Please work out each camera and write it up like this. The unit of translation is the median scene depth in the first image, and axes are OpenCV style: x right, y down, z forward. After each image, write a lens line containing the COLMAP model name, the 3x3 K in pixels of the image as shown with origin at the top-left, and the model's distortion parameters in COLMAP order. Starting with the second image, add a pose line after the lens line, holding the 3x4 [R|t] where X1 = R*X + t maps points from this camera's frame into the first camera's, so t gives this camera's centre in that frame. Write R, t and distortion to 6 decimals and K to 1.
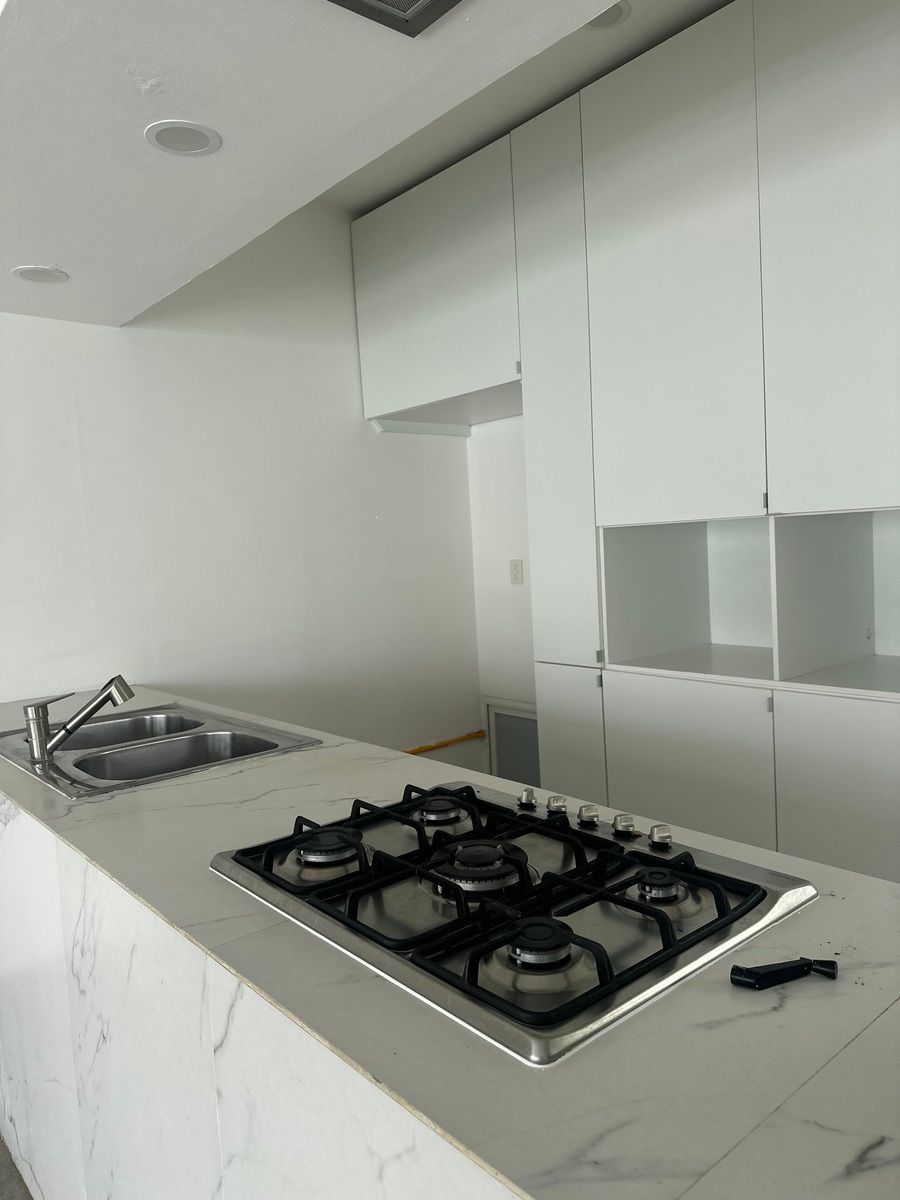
lens RADIAL K [[833.6, 0, 448.4], [0, 833.6, 593.1], [0, 0, 1]] dist [0.029684, -0.038714]
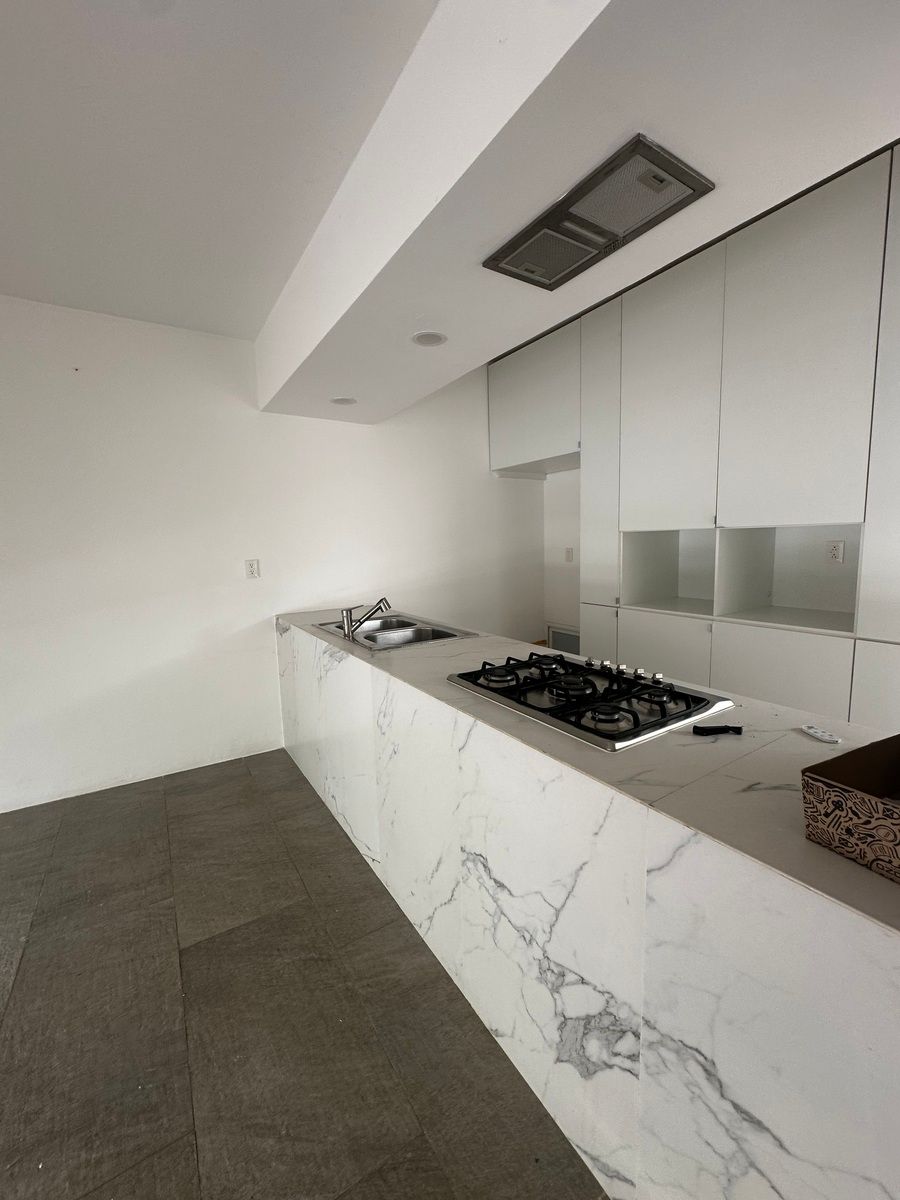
lens RADIAL K [[477.6, 0, 450.7], [0, 477.6, 599.8], [0, 0, 1]] dist [-0.003850, -0.000422]
pose [[0.991462, 0.041508, -0.123613, -0.129872], [-0.033046, 0.997018, 0.069741, 0.023715], [0.126139, -0.065061, 0.989877, -0.264555]]
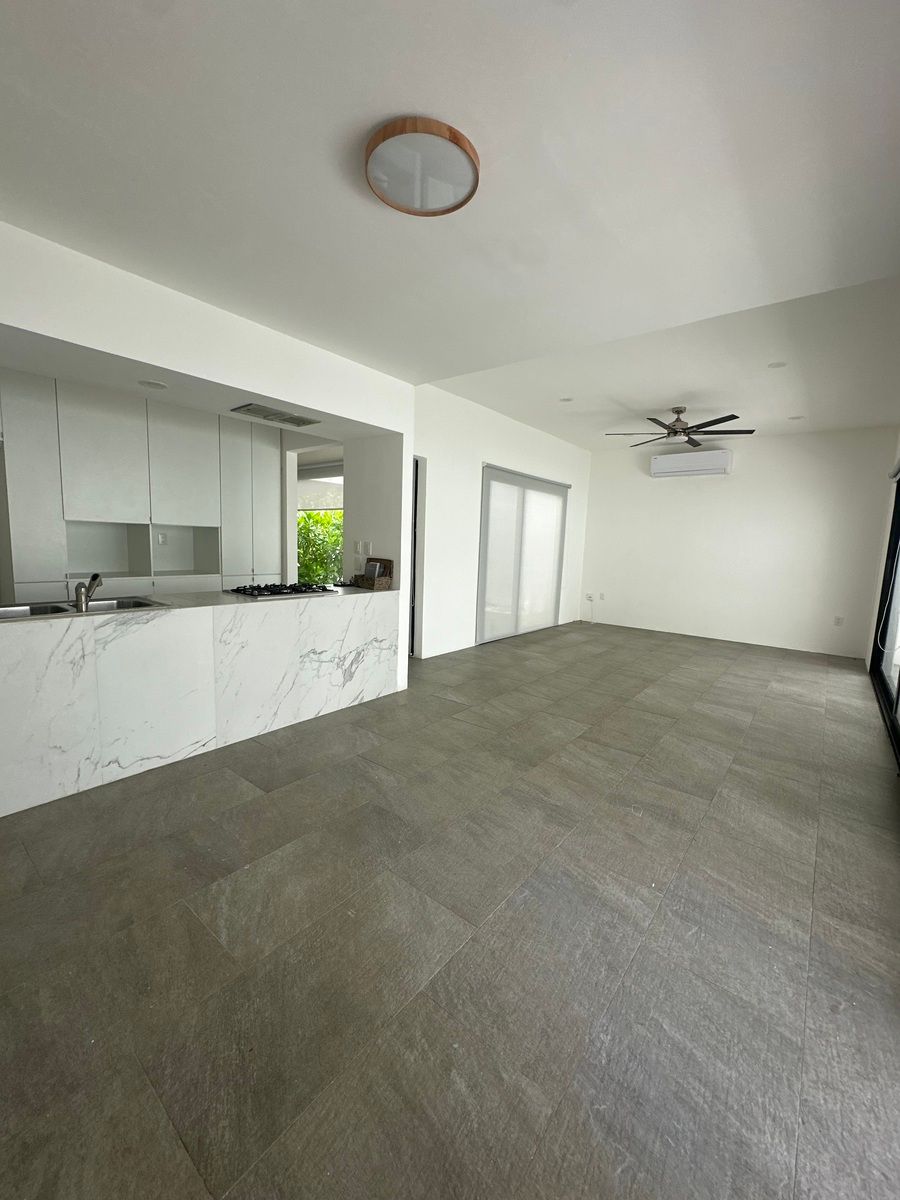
lens RADIAL K [[477.6, 0, 449.9], [0, 477.6, 599.2], [0, 0, 1]] dist [-0.003850, -0.000422]
pose [[-0.190946, -0.079549, 0.978372, -3.268230], [0.031761, 0.995688, 0.087156, 0.146145], [-0.981087, 0.047716, -0.187596, 0.513550]]
